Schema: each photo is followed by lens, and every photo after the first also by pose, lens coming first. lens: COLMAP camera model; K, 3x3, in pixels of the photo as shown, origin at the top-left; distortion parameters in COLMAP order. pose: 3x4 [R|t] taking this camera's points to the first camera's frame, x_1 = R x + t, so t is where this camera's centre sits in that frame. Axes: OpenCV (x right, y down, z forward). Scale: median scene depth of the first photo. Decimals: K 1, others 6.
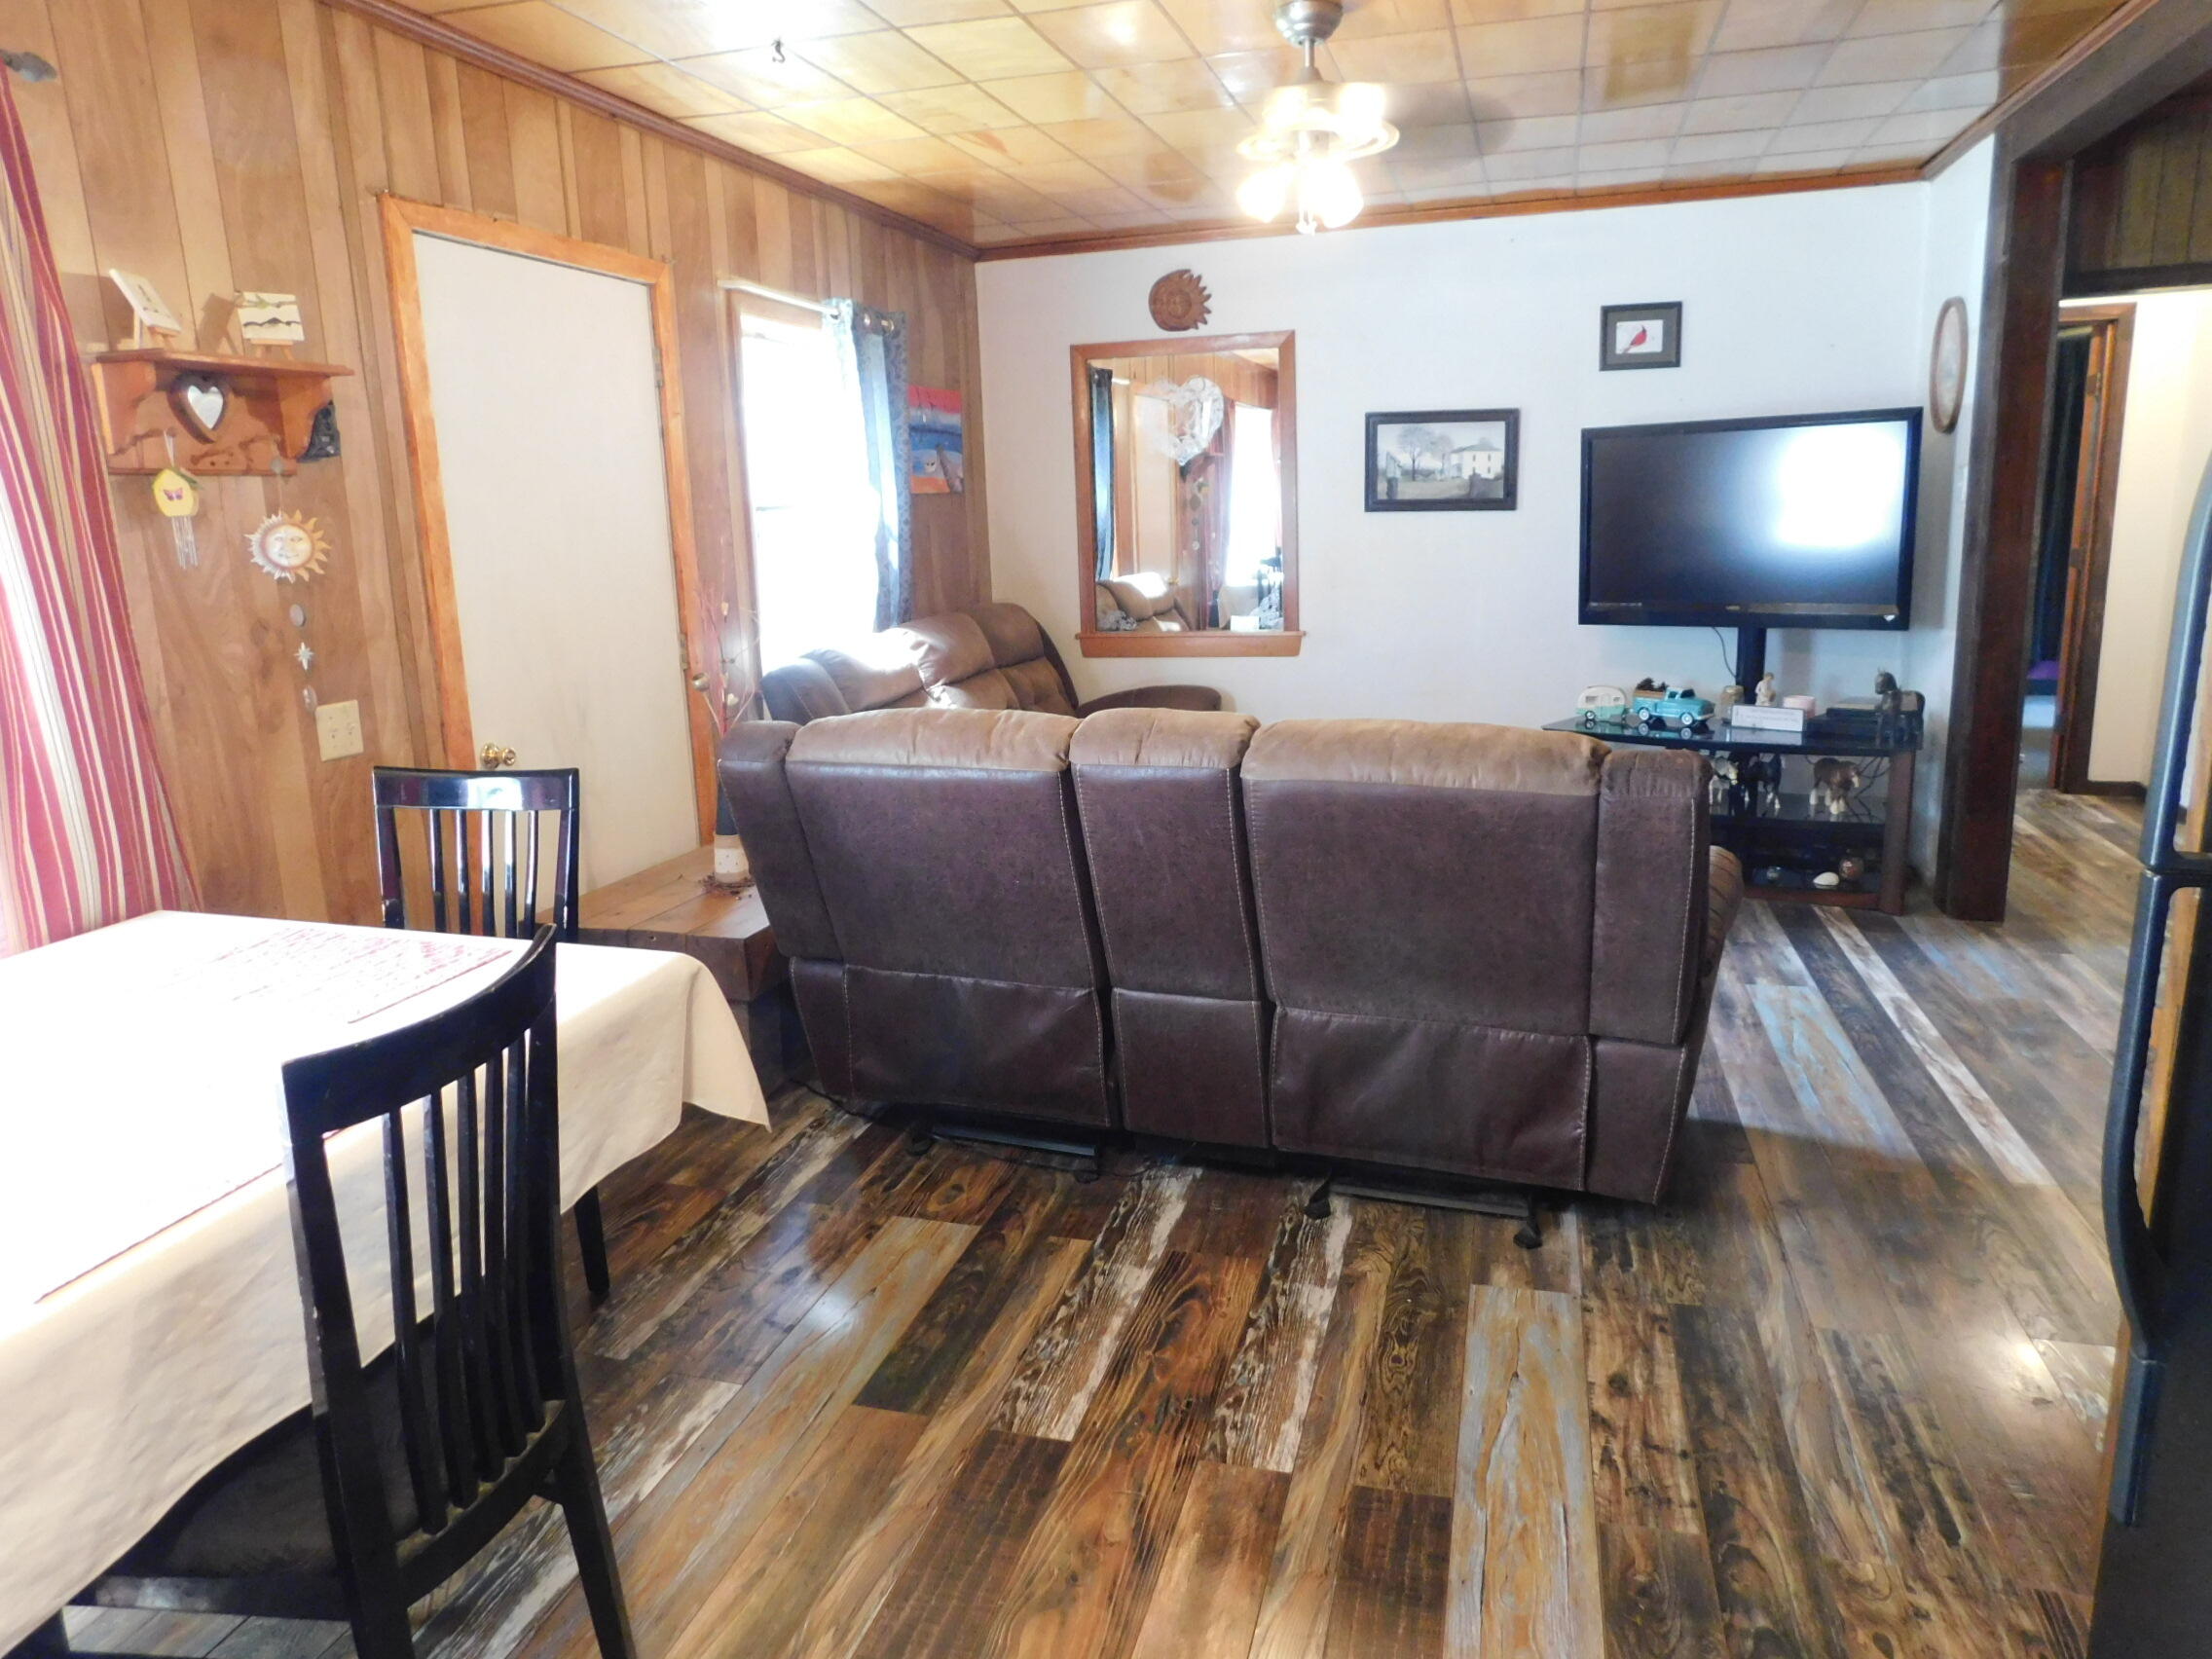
lens RADIAL K [[1457.5, 0, 1107.0], [0, 1457.5, 831.3], [0, 0, 1]] dist [-0.031475, 0.014608]
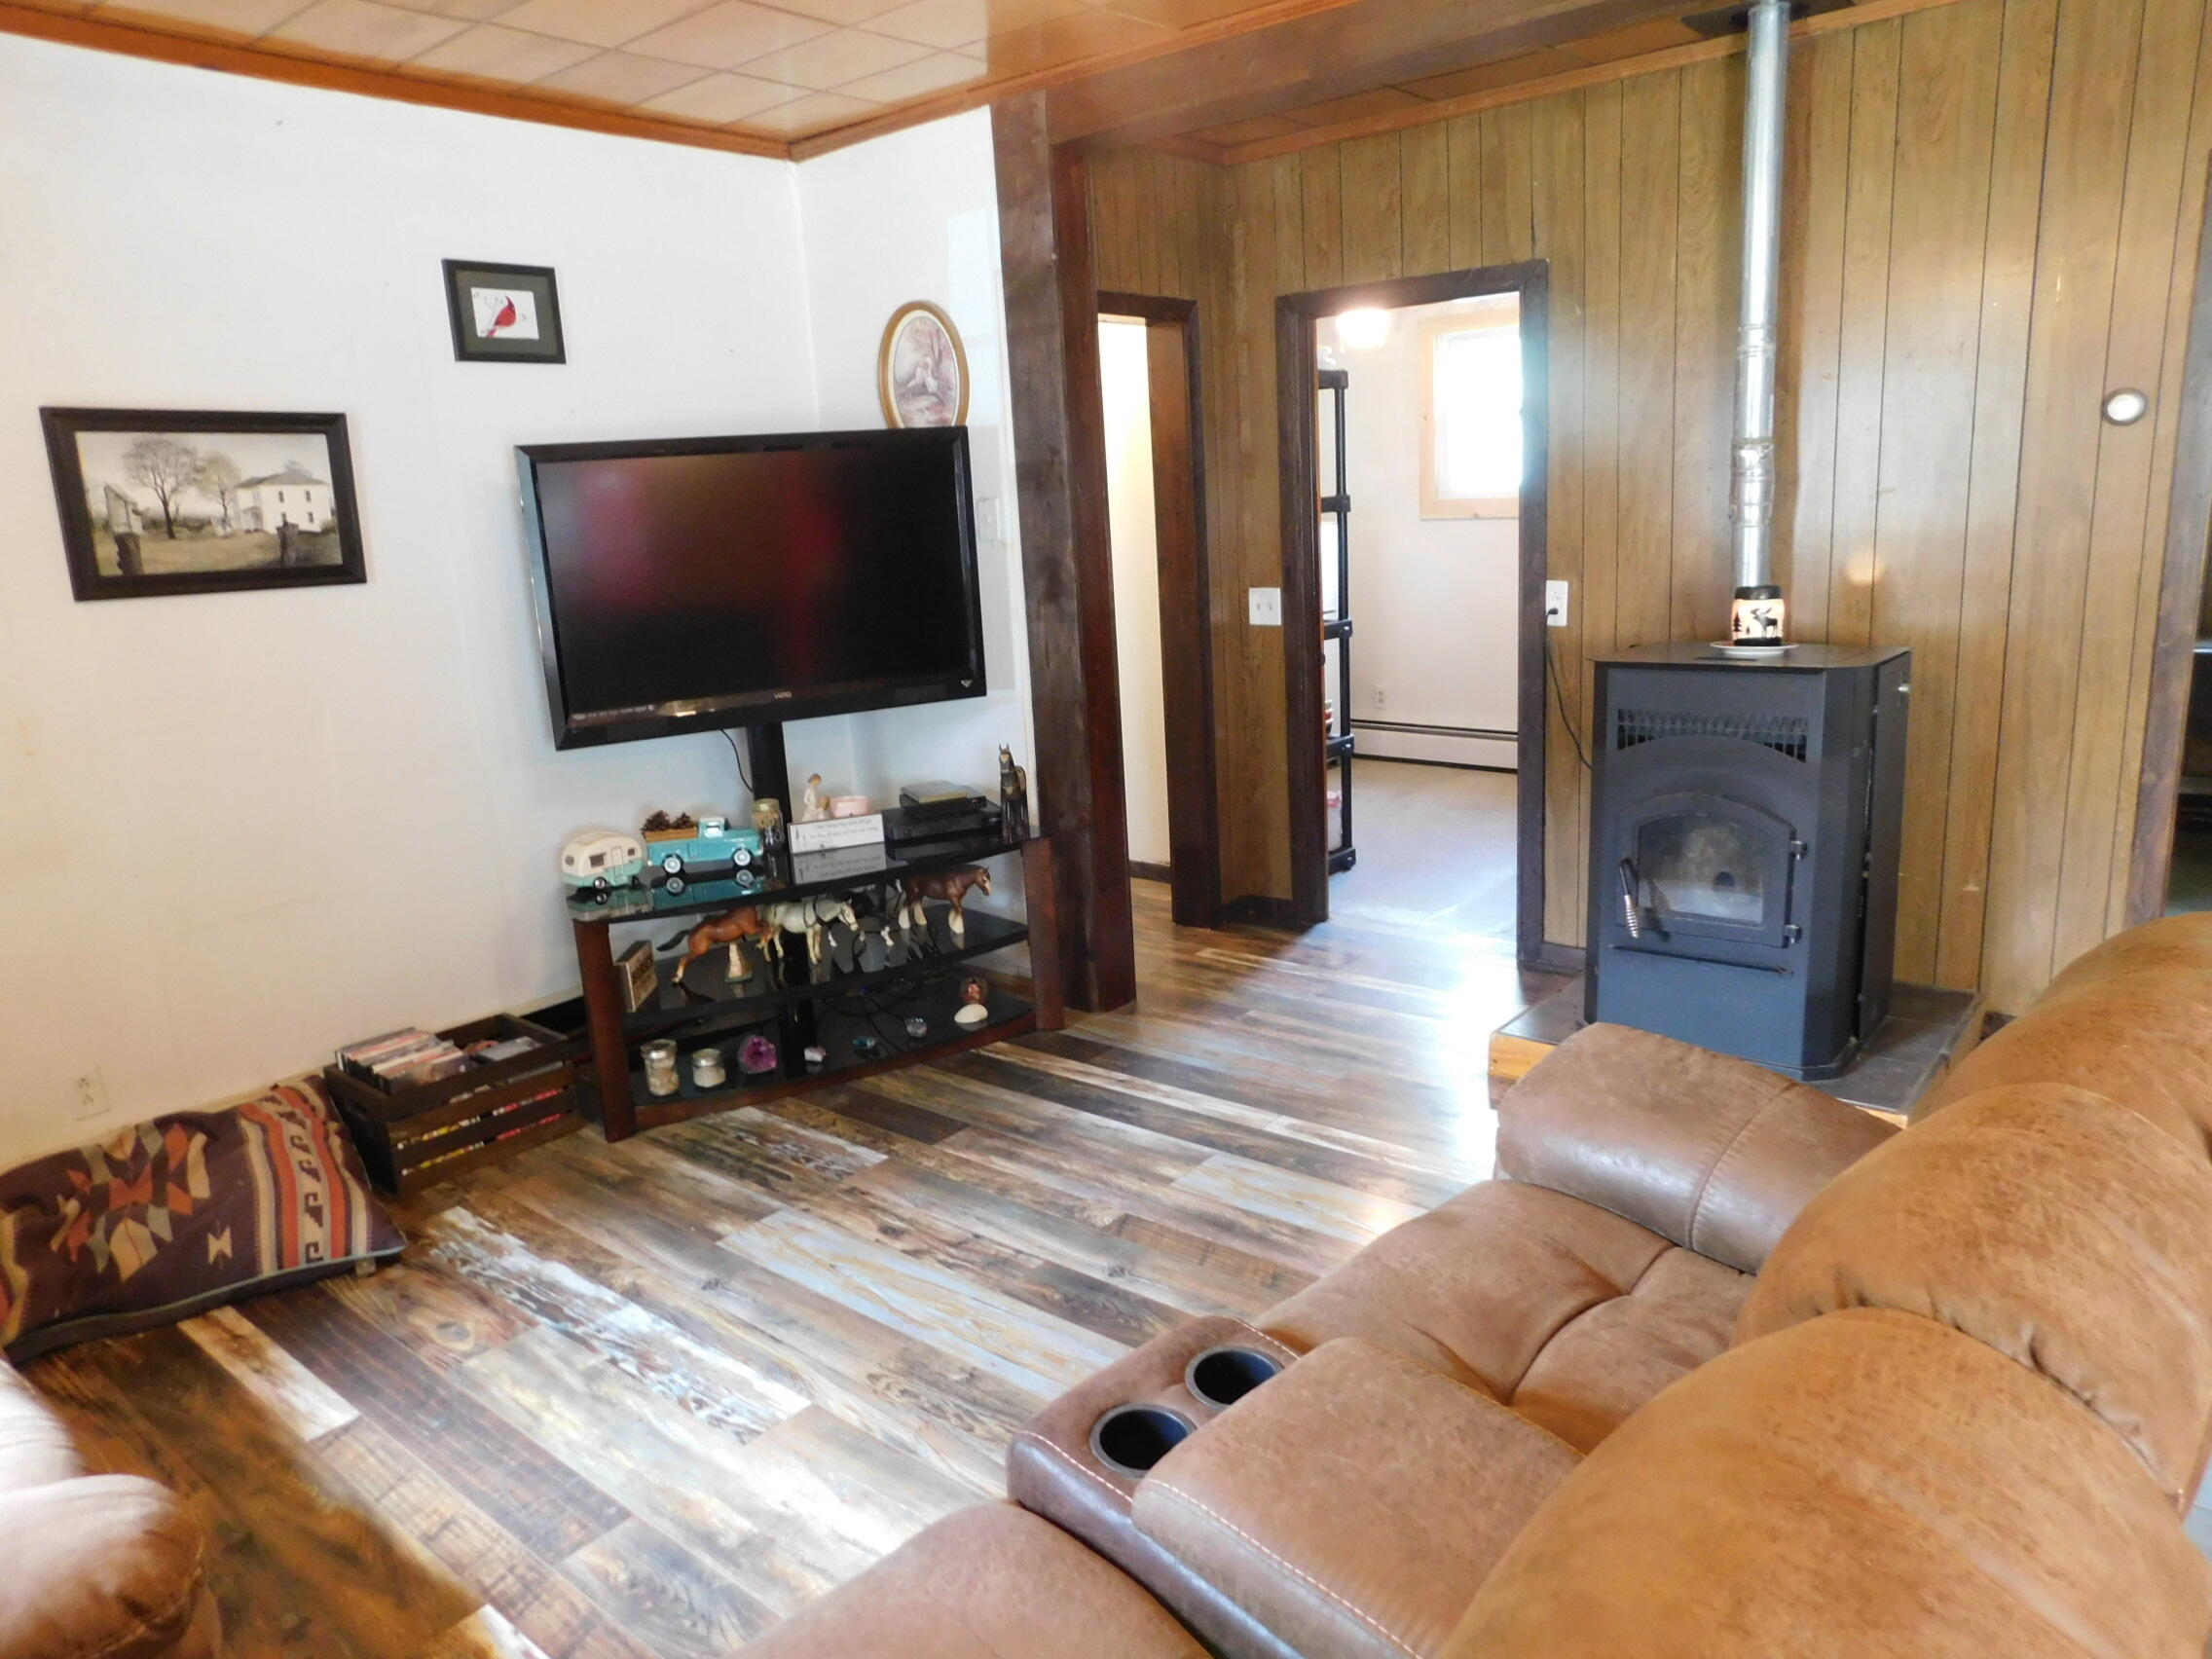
lens RADIAL K [[1457.5, 0, 1107.6], [0, 1457.5, 821.9], [0, 0, 1]] dist [-0.031475, 0.014608]
pose [[0.412766, -0.186163, 0.891610, -0.148342], [0.239902, 0.966546, 0.090748, -0.110966], [-0.878676, 0.176441, 0.443618, 0.503953]]
